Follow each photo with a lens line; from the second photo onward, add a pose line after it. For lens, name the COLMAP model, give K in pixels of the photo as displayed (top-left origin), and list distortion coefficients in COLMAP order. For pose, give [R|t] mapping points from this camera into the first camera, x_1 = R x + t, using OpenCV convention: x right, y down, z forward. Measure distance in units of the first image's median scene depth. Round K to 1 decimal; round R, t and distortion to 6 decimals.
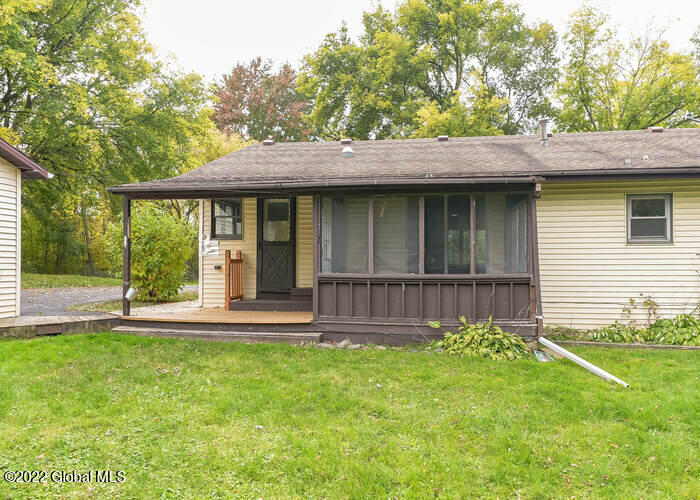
lens RADIAL K [[488.8, 0, 349.7], [0, 488.8, 261.5], [0, 0, 1]] dist [-0.000210, -0.001167]
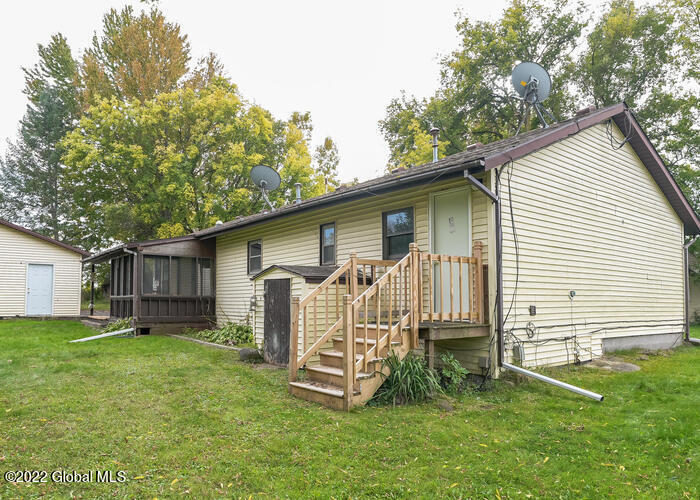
lens RADIAL K [[488.8, 0, 349.7], [0, 488.8, 261.5], [0, 0, 1]] dist [-0.000210, -0.001167]
pose [[0.759196, -0.059885, -0.648101, 1.810755], [0.005009, 0.996266, -0.086188, 0.059646], [0.650842, 0.062187, 0.756662, 0.058366]]
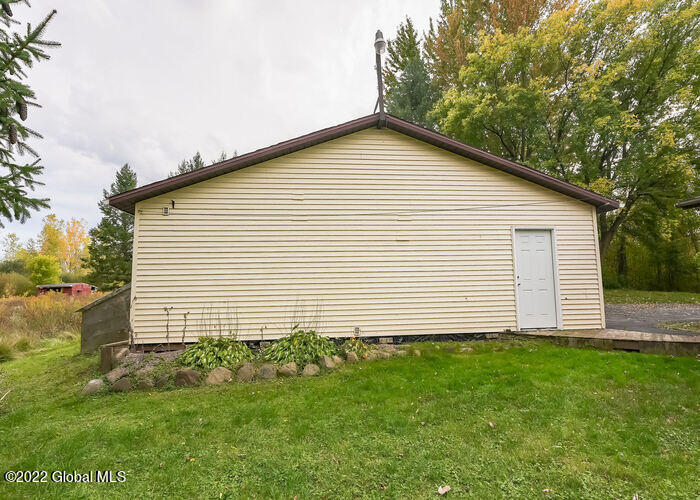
lens RADIAL K [[355.0, 0, 350.0], [0, 355.0, 250.0], [0, 0, 1]] dist [0.002299, 0.000512]
pose [[0.277232, -0.099946, -0.955590, -0.009791], [0.019017, 0.994951, -0.098546, -0.004247], [0.960615, 0.009147, 0.277733, 0.183458]]
